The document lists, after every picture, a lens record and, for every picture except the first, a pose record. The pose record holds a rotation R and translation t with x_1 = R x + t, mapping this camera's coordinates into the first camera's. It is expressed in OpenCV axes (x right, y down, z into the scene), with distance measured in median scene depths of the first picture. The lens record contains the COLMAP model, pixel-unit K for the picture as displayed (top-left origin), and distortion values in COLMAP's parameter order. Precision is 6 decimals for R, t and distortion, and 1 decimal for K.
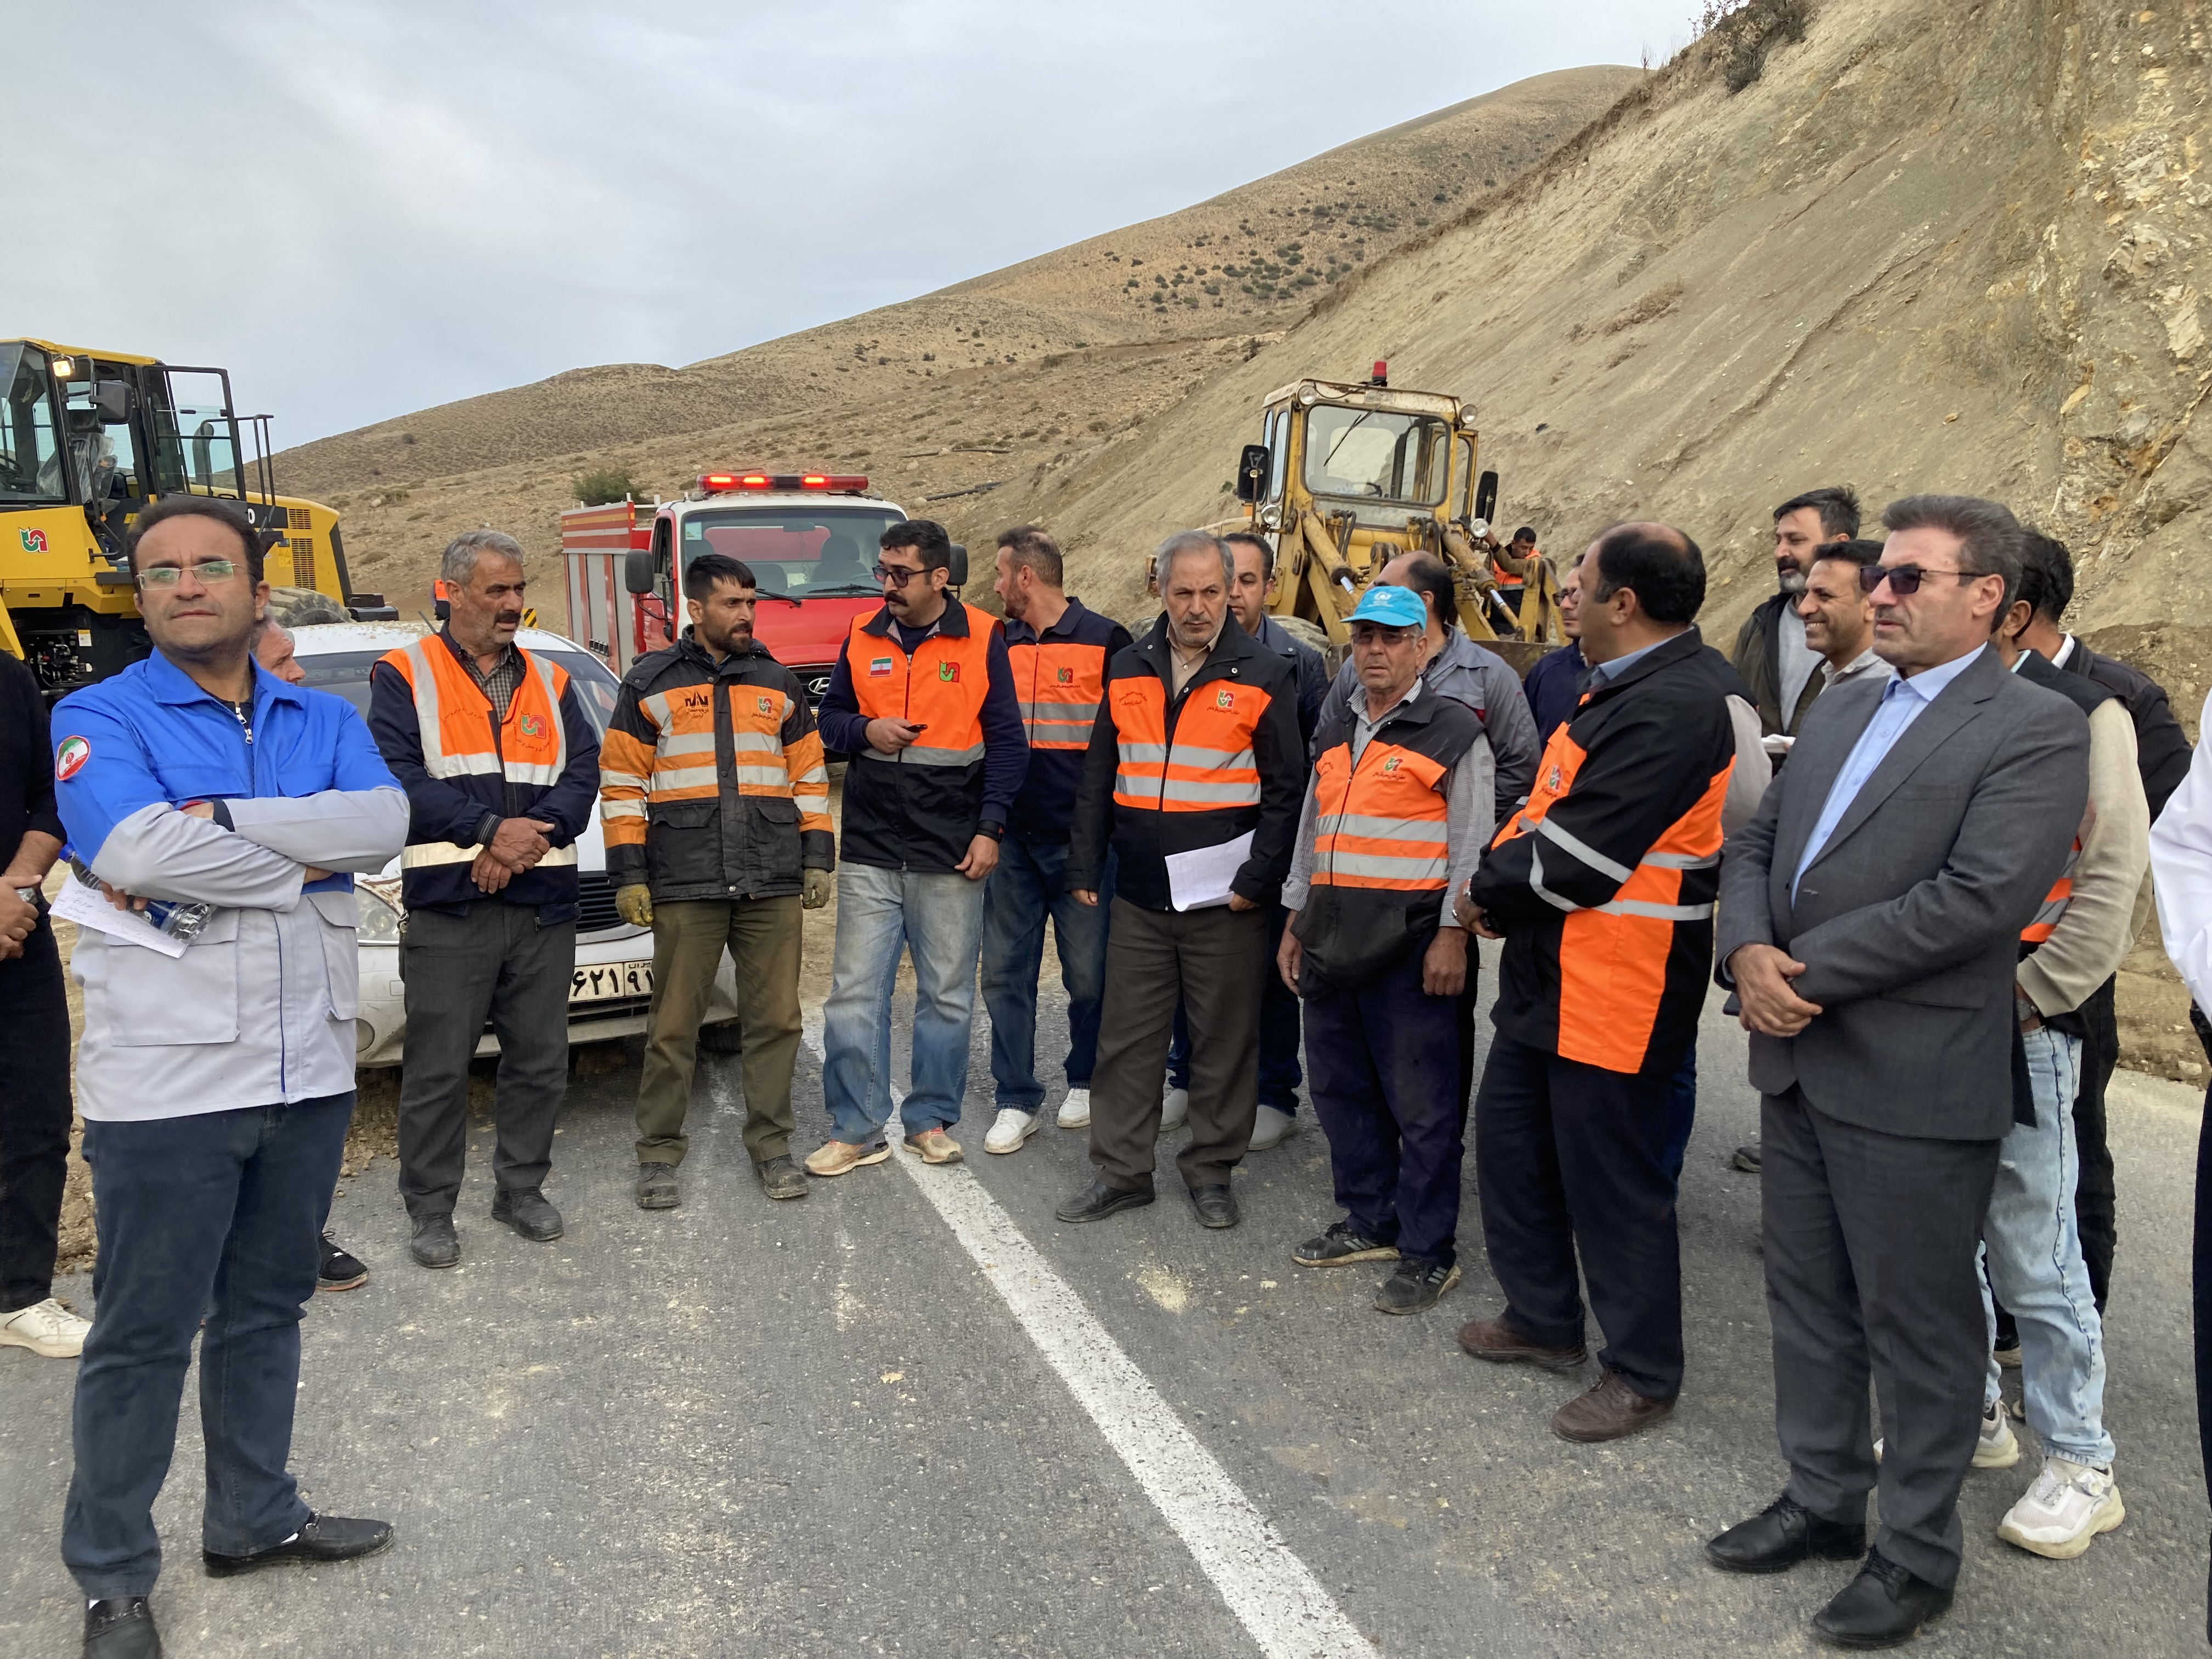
lens RADIAL K [[1814.3, 0, 1086.3], [0, 1814.3, 843.3], [0, 0, 1]] dist [0.022100, -0.015461]
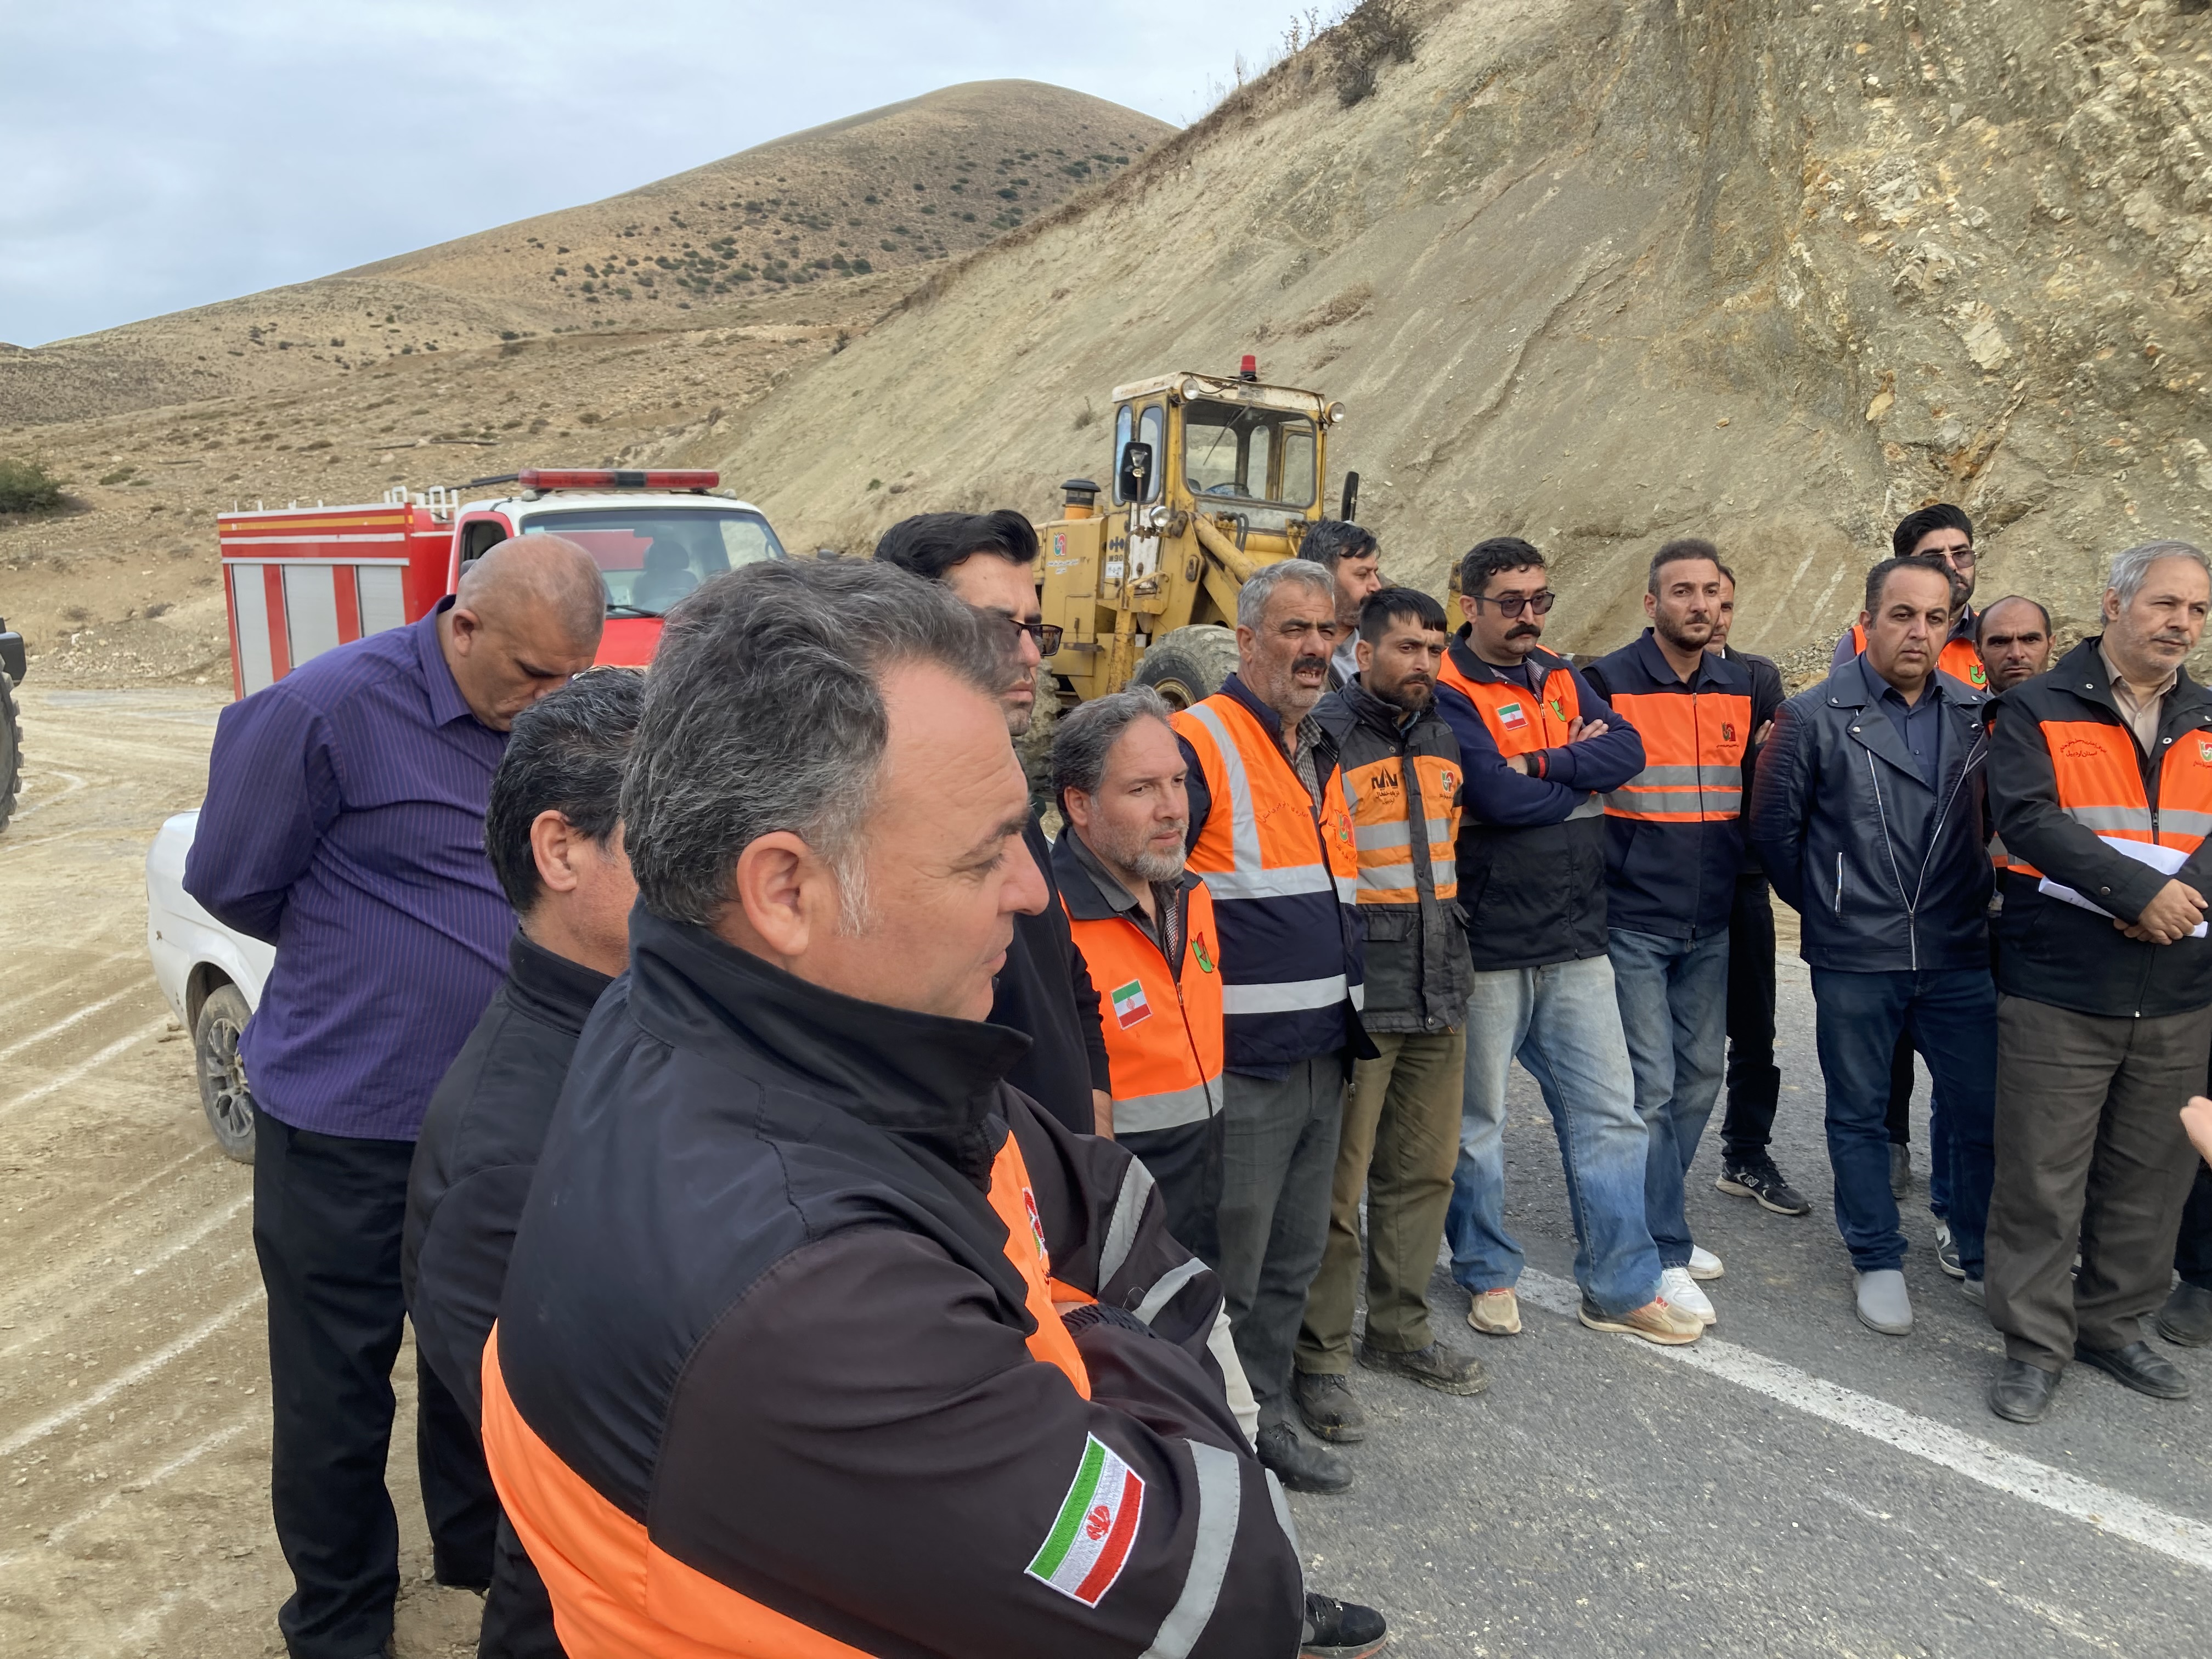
lens RADIAL K [[1814.3, 0, 1088.9], [0, 1814.3, 828.5], [0, 0, 1]] dist [0.022100, -0.015461]
pose [[0.955190, -0.052449, 0.291310, -0.034171], [0.054317, 0.998522, 0.001679, -0.004112], [-0.290967, 0.014219, 0.956627, 0.020206]]
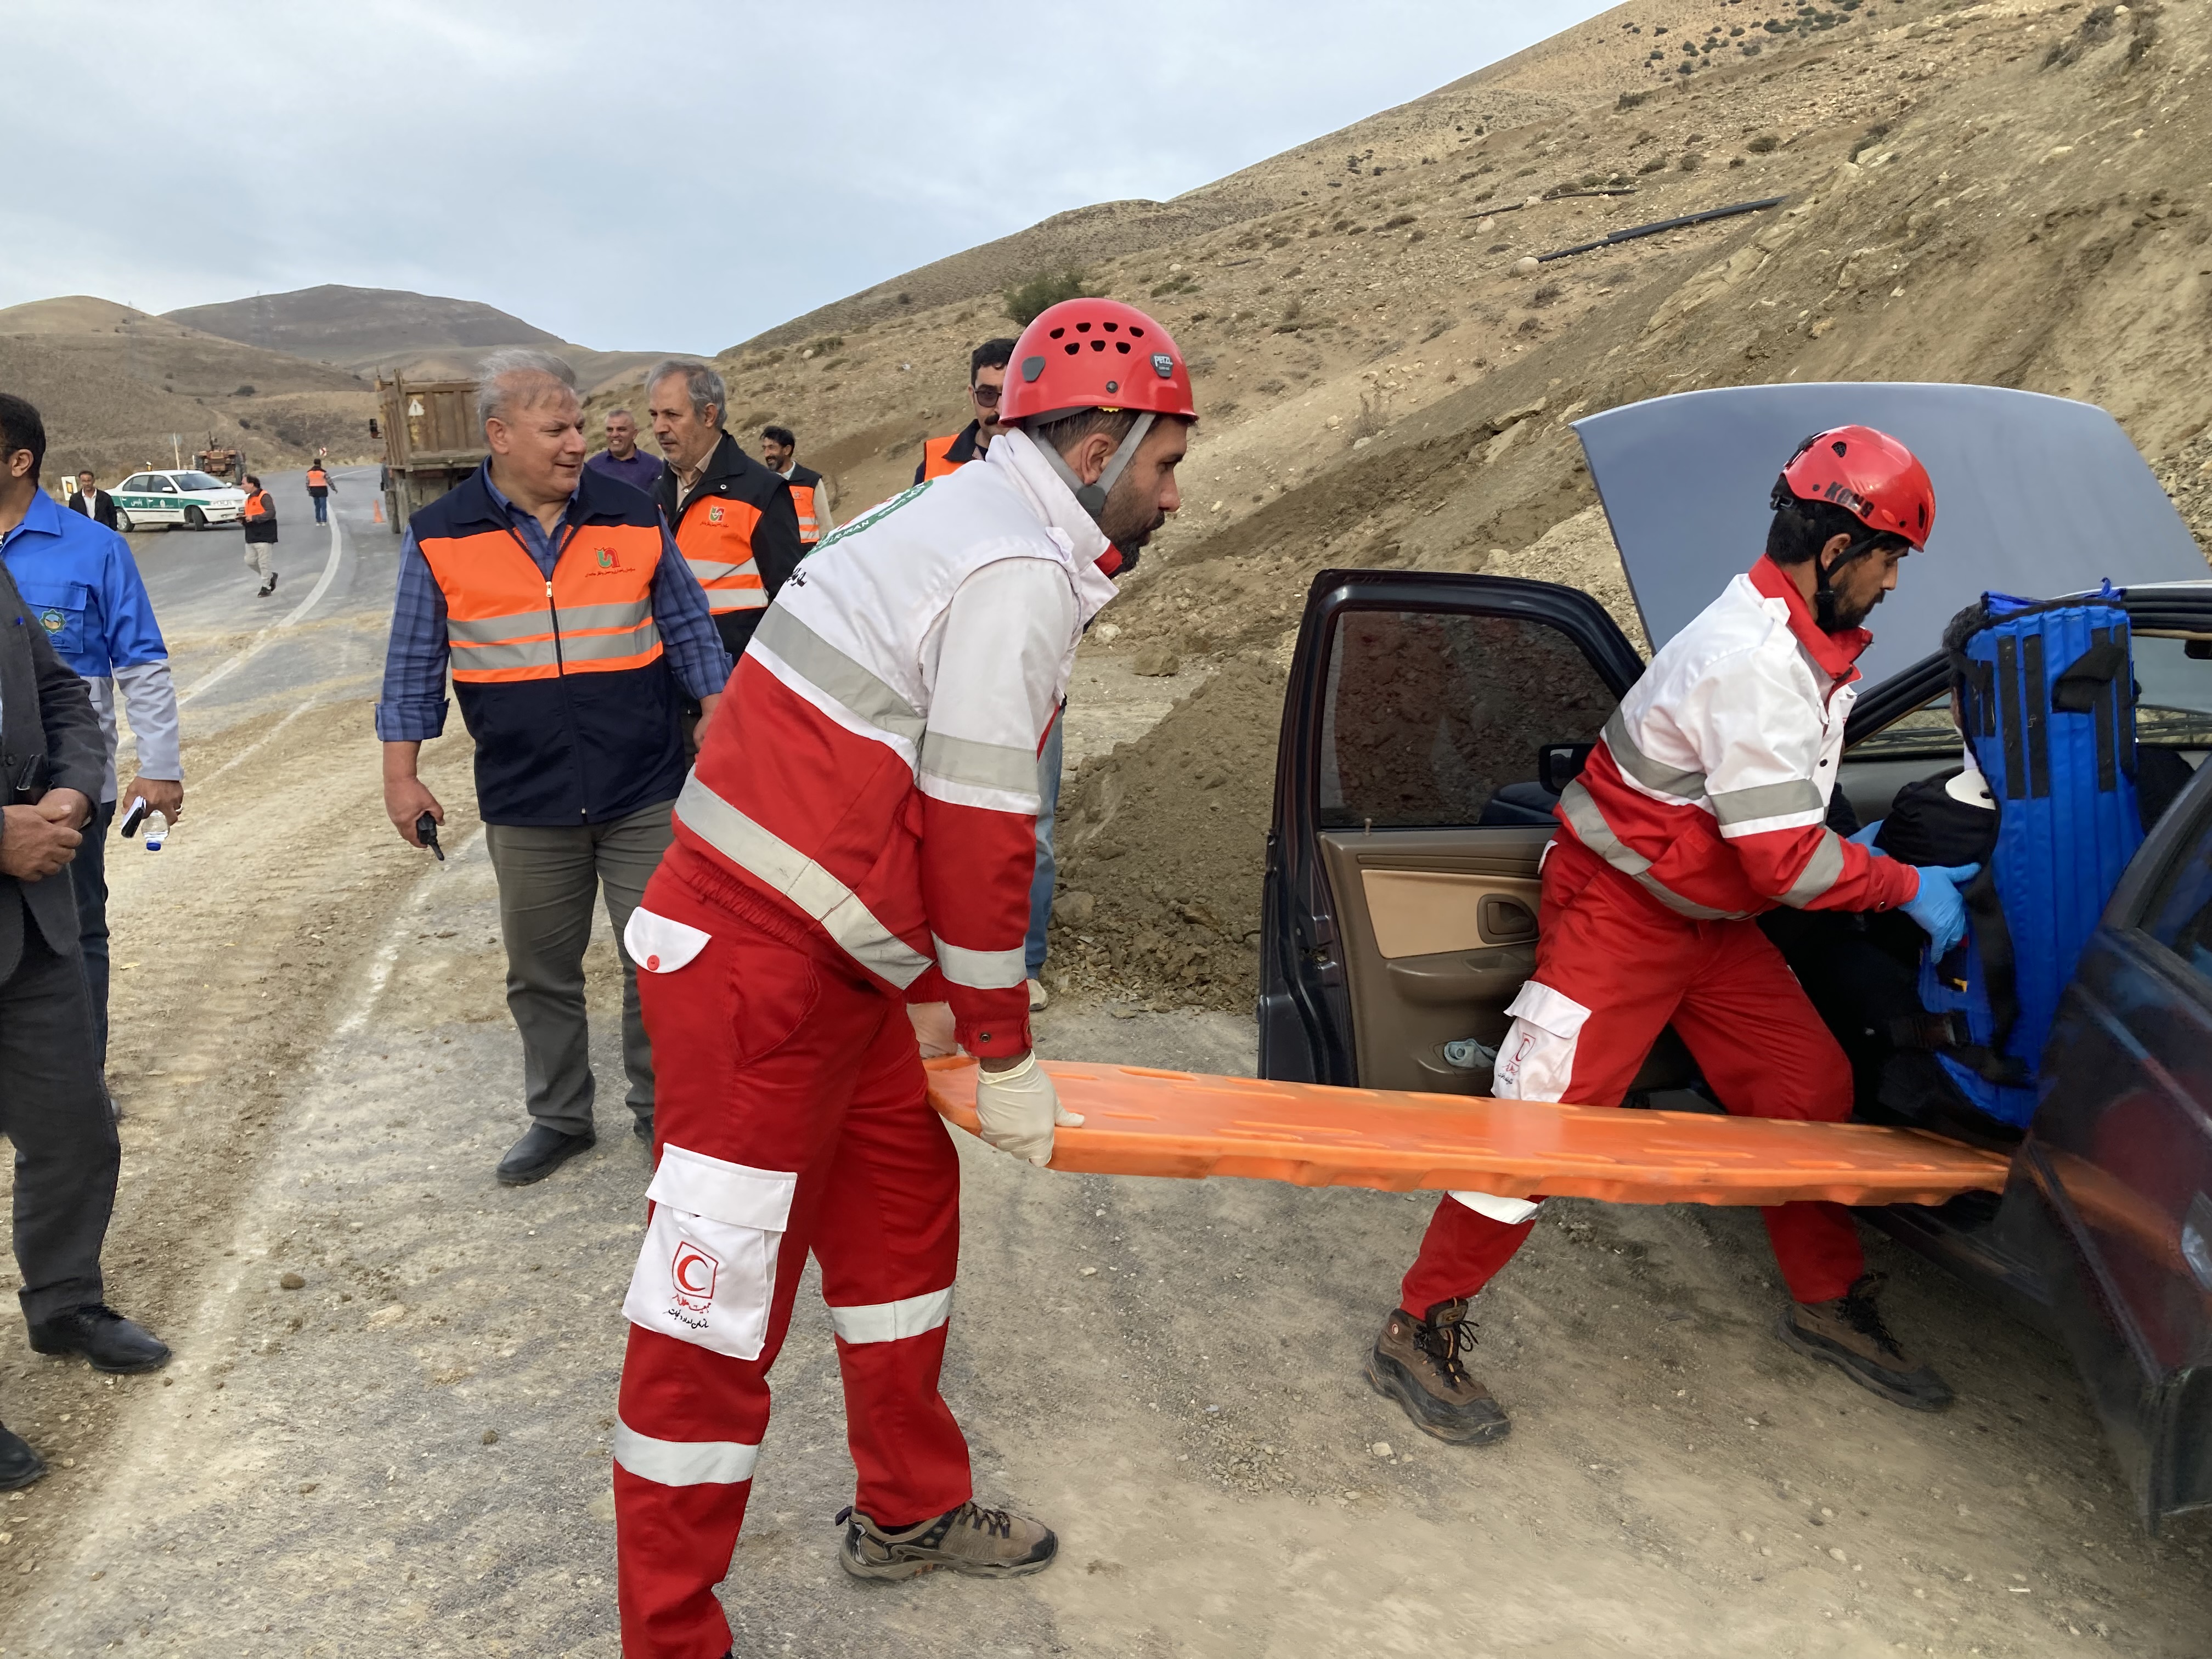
lens RADIAL K [[1814.3, 0, 1067.1], [0, 1814.3, 809.4], [0, 0, 1]] dist [0.022100, -0.015461]
pose [[0.960406, -0.006269, -0.278535, -0.056868], [0.025976, 0.997407, 0.067118, -0.041598], [0.277392, -0.071696, 0.958078, 0.290546]]
